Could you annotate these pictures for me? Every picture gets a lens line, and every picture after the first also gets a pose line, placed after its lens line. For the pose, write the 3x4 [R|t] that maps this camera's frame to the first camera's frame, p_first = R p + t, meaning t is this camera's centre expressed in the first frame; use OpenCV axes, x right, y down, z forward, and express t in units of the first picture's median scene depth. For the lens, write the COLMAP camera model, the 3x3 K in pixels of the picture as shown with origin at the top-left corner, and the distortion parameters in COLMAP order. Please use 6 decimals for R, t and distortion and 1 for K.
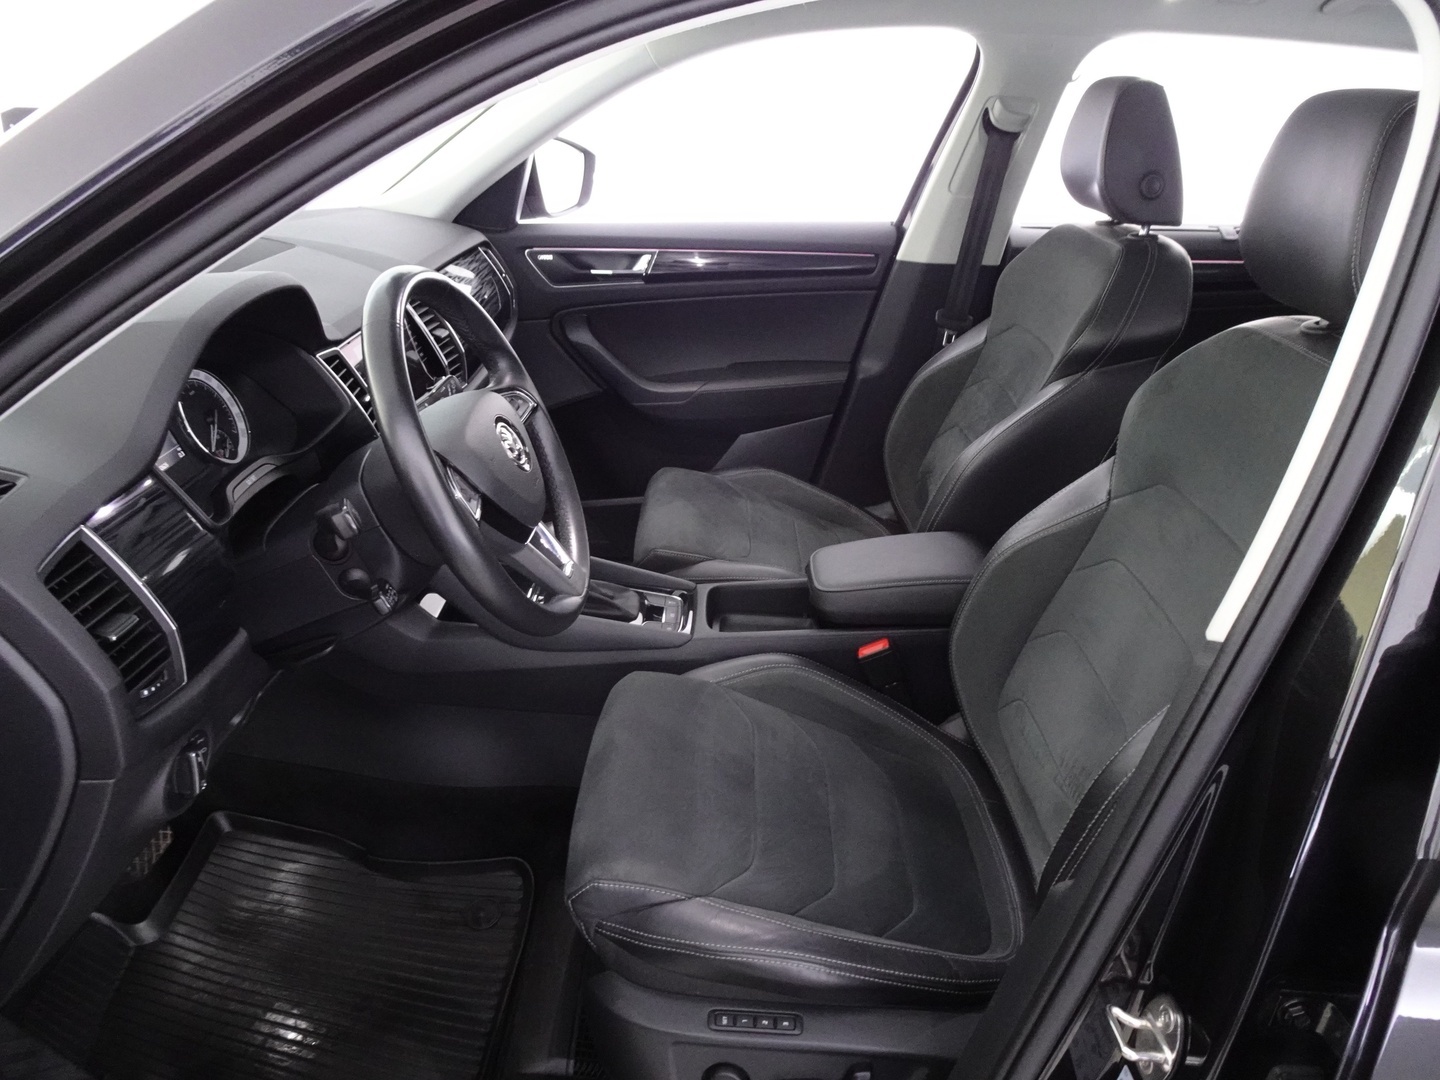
lens RADIAL K [[1036.5, 0, 717.6], [0, 1036.5, 535.6], [0, 0, 1]] dist [0.006090, -0.000624]
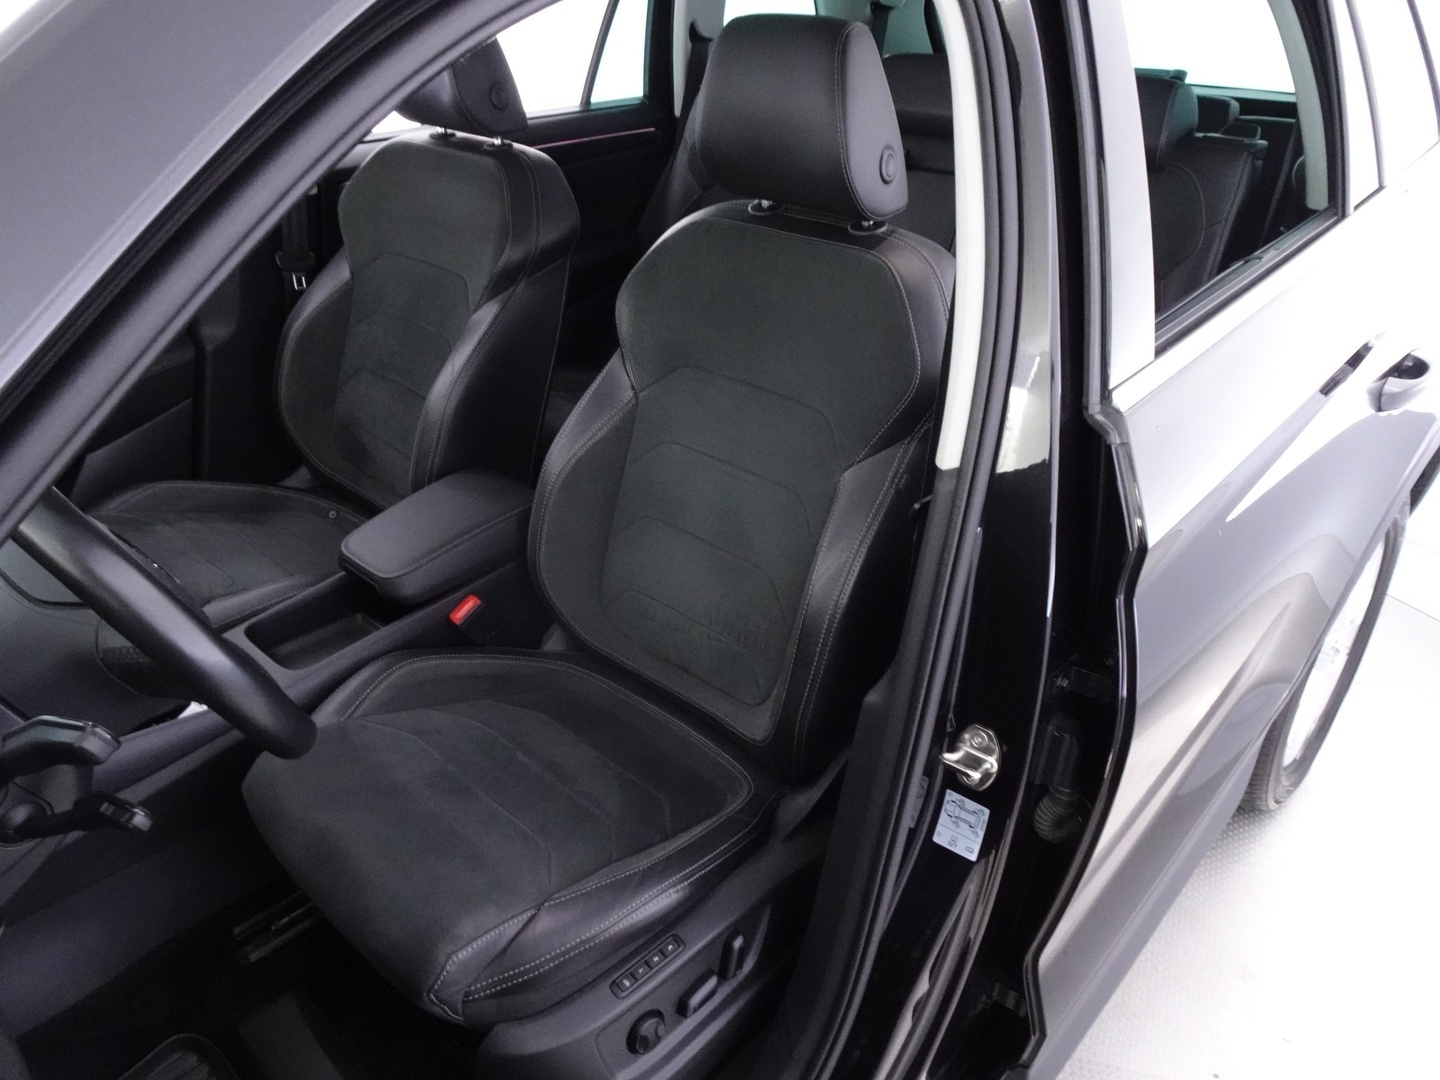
lens RADIAL K [[1036.5, 0, 717.6], [0, 1036.5, 535.6], [0, 0, 1]] dist [0.006090, -0.000624]
pose [[0.672058, -0.389246, 0.629940, -0.285104], [0.319821, 0.919840, 0.227174, -0.104382], [-0.667871, 0.048794, 0.742675, 0.102270]]
